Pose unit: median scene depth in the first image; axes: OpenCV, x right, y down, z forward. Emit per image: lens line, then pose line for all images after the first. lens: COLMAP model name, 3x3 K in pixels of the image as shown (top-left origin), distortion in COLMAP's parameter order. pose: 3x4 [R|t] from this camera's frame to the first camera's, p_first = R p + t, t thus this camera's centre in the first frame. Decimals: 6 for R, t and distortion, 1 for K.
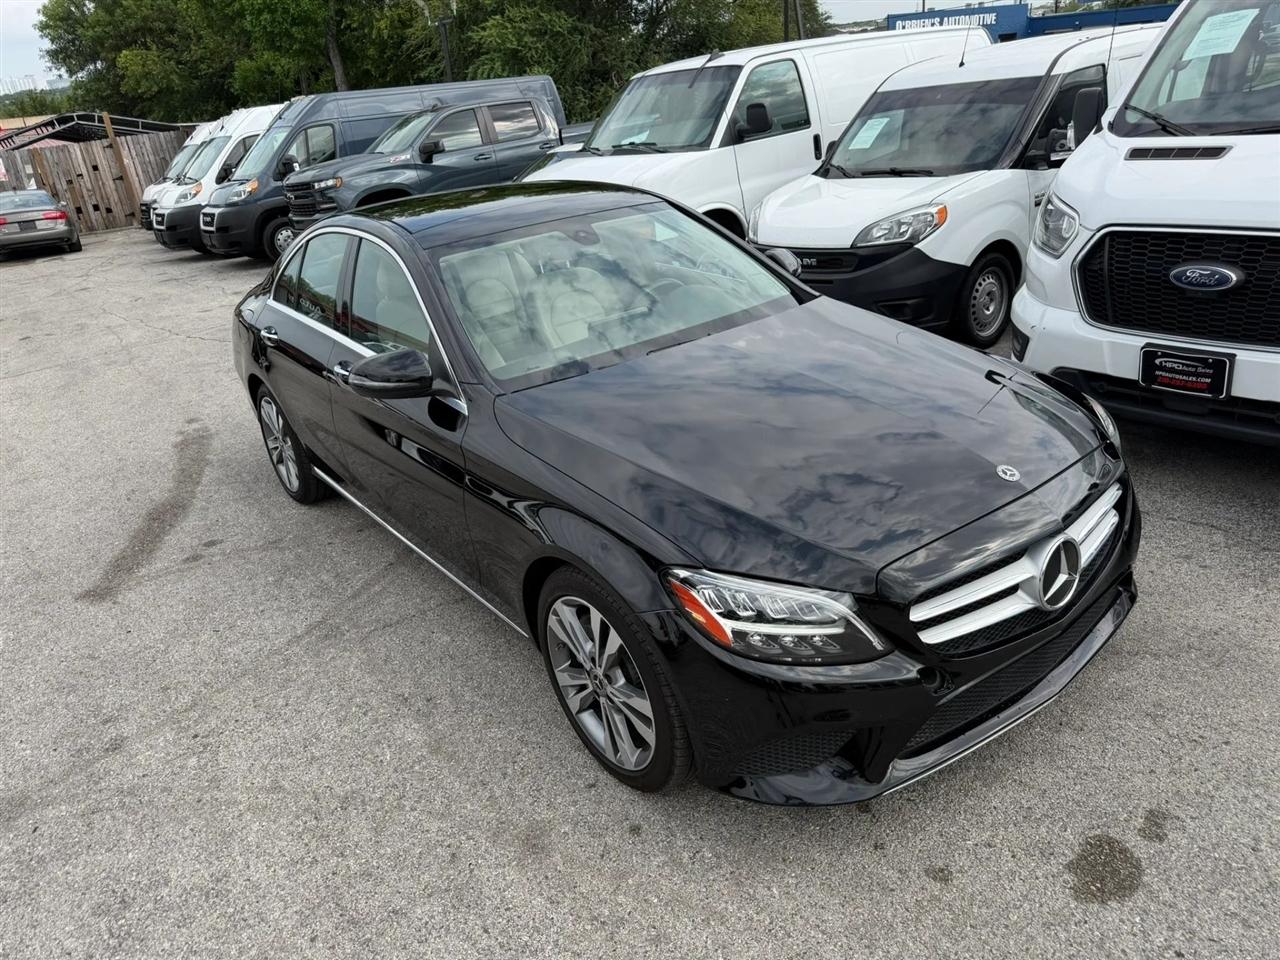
lens RADIAL K [[911.6, 0, 640.0], [0, 911.6, 480.0], [0, 0, 1]] dist [0.023175, -0.031152]
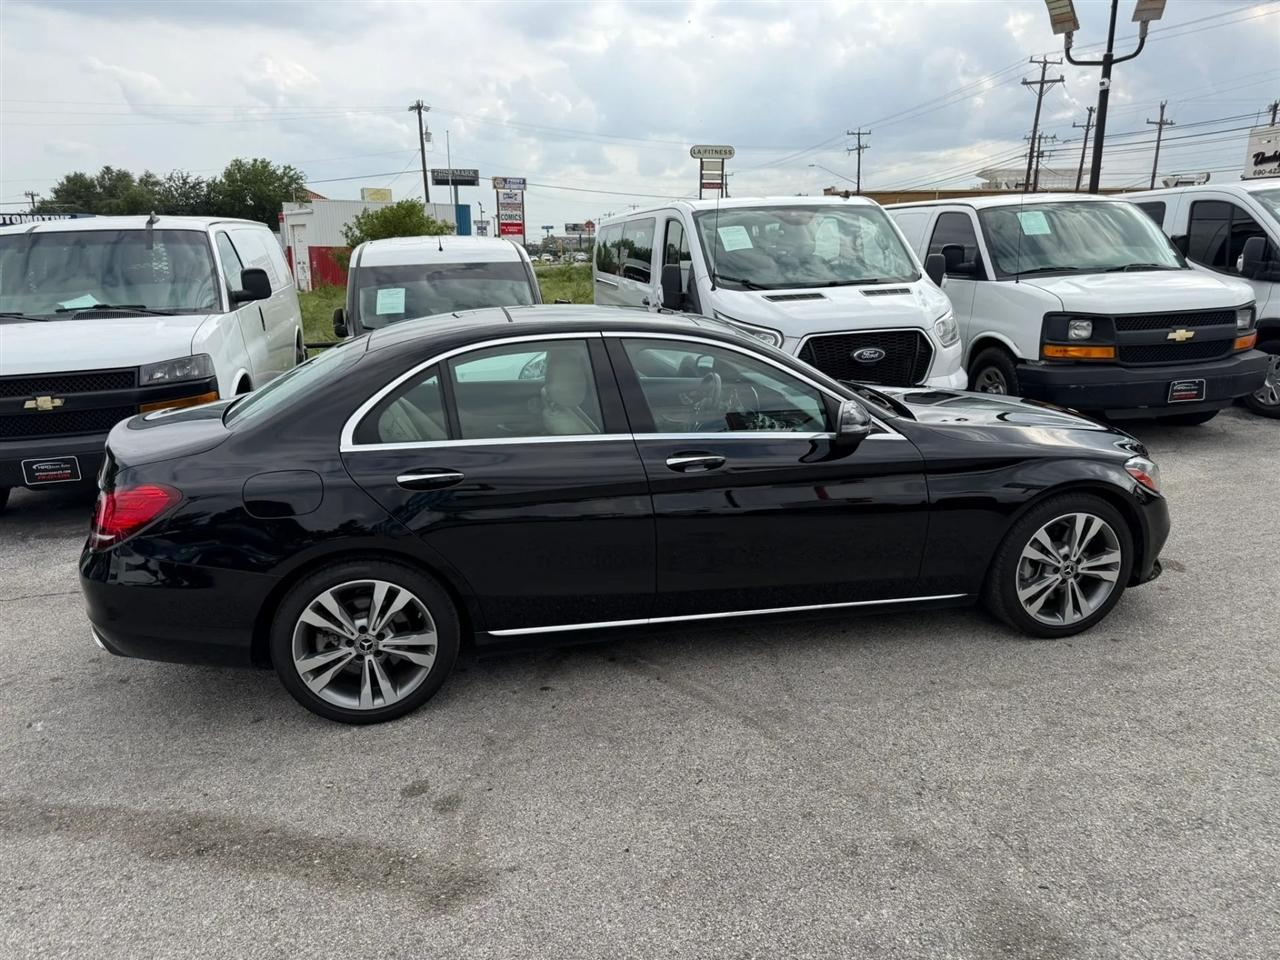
lens RADIAL K [[895.2, 0, 656.7], [0, 895.2, 493.6], [0, 0, 1]] dist [0.061922, -0.083753]
pose [[0.423938, -0.150725, 0.893061, -1.144803], [0.337644, 0.941273, -0.001418, -0.091674], [-0.840401, 0.302138, 0.449933, 0.571680]]
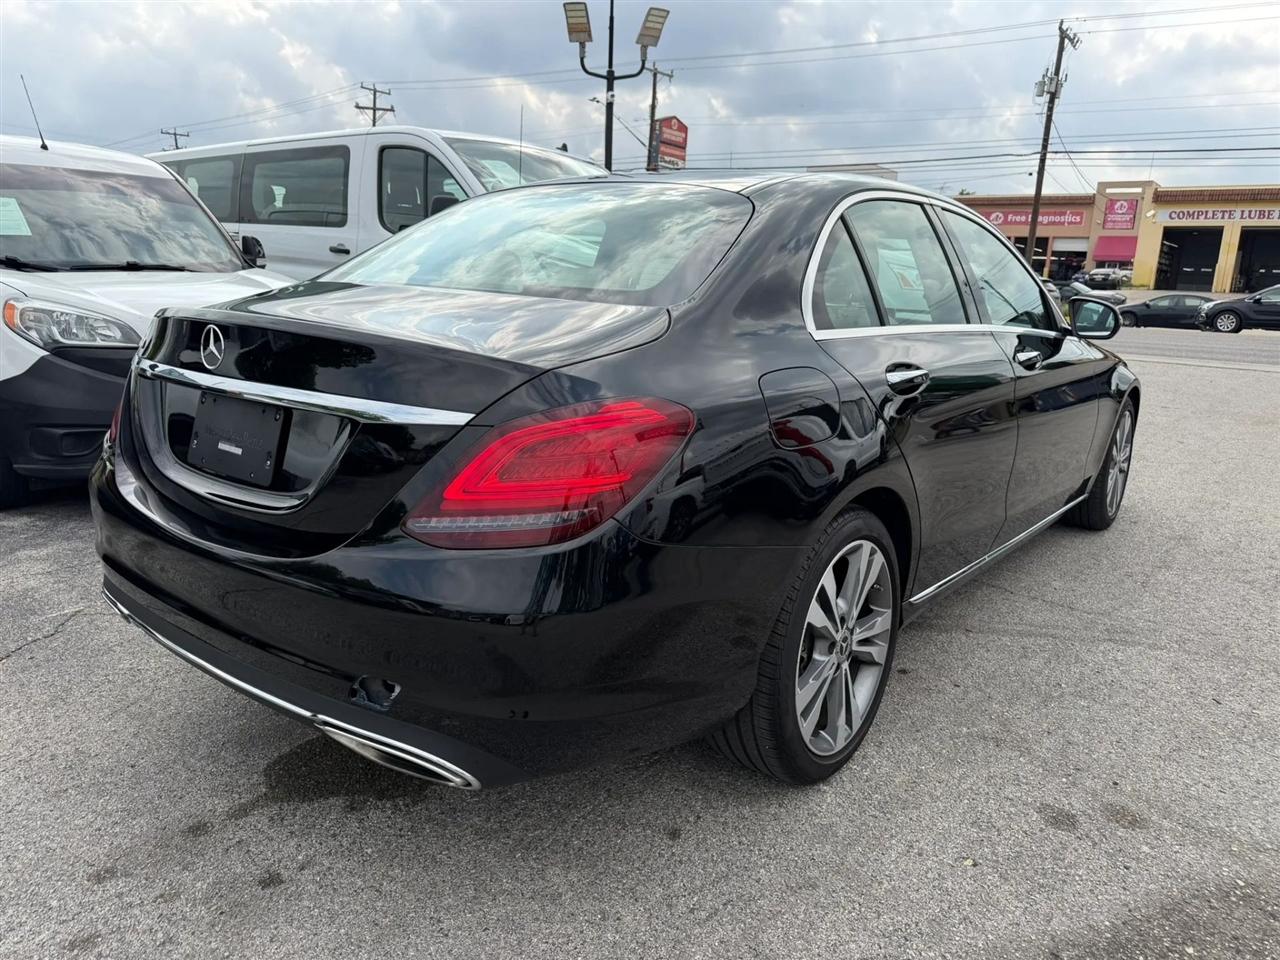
lens RADIAL K [[908.2, 0, 644.6], [0, 908.2, 479.4], [0, 0, 1]] dist [0.000114, -0.002662]
pose [[-0.254301, -0.125330, 0.958970, -0.994917], [0.376674, 0.900434, 0.217567, -0.315869], [-0.890757, 0.416546, -0.181773, 1.430573]]
